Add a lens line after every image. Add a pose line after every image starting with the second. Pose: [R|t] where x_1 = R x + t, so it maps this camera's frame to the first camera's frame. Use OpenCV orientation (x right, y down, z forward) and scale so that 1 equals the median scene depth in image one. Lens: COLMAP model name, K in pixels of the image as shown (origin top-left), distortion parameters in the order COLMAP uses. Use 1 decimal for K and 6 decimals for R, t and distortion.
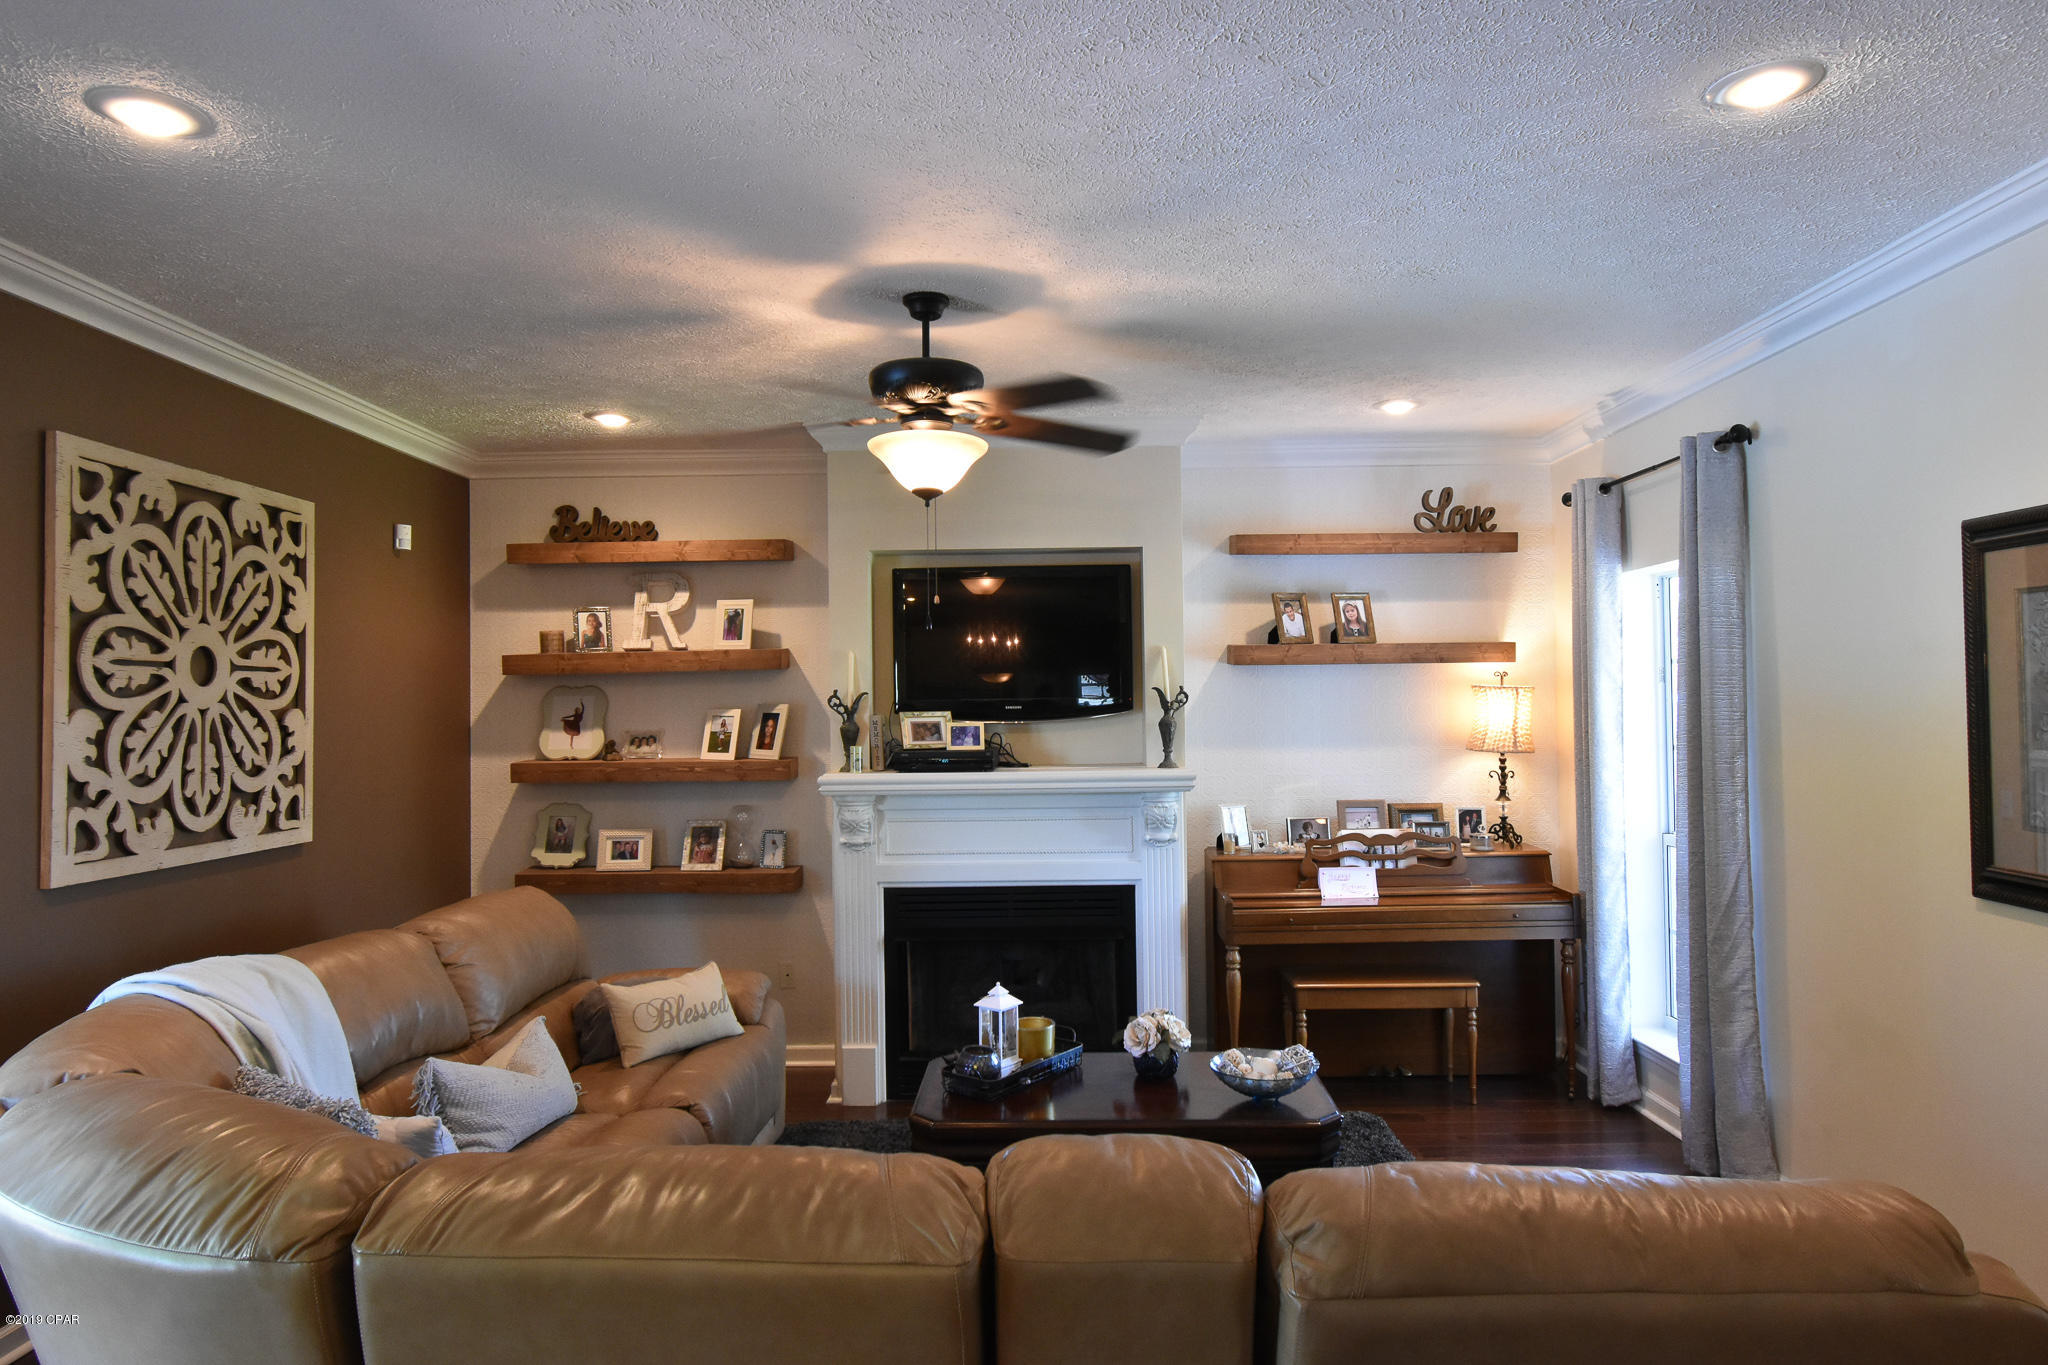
lens RADIAL K [[1300.2, 0, 1022.6], [0, 1300.2, 674.6], [0, 0, 1]] dist [0.005685, -0.001278]
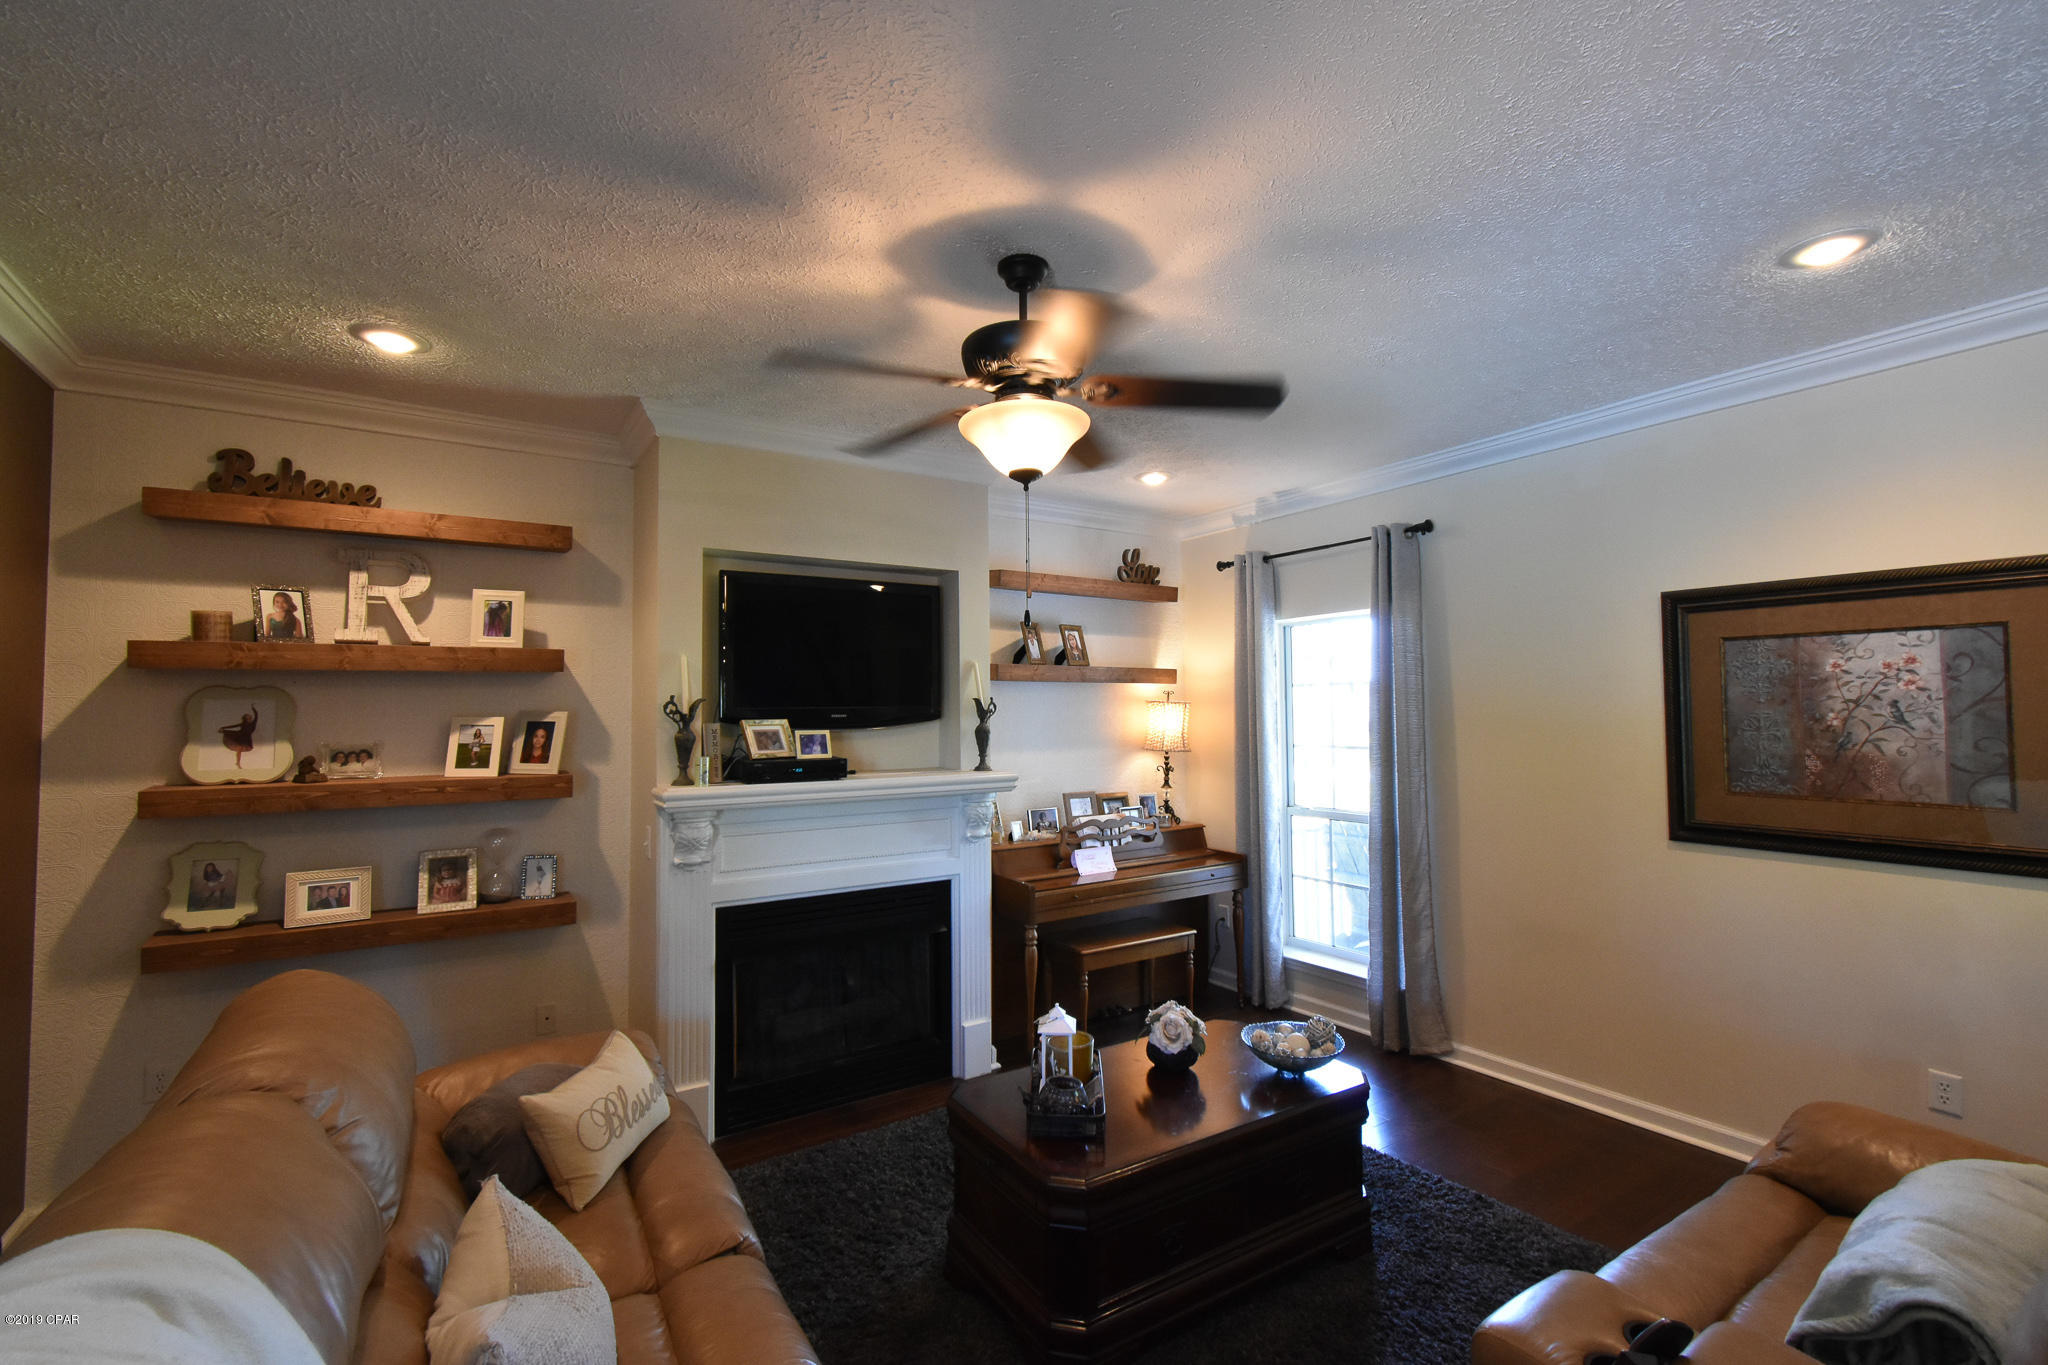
lens RADIAL K [[912.7, 0, 1025.6], [0, 912.7, 684.3], [0, 0, 1]] dist [0.009883, -0.002730]
pose [[0.826892, 0.024098, 0.561845, -0.276155], [-0.013980, 0.999654, -0.022300, 0.013627], [-0.562187, 0.010585, 0.826942, 0.308727]]
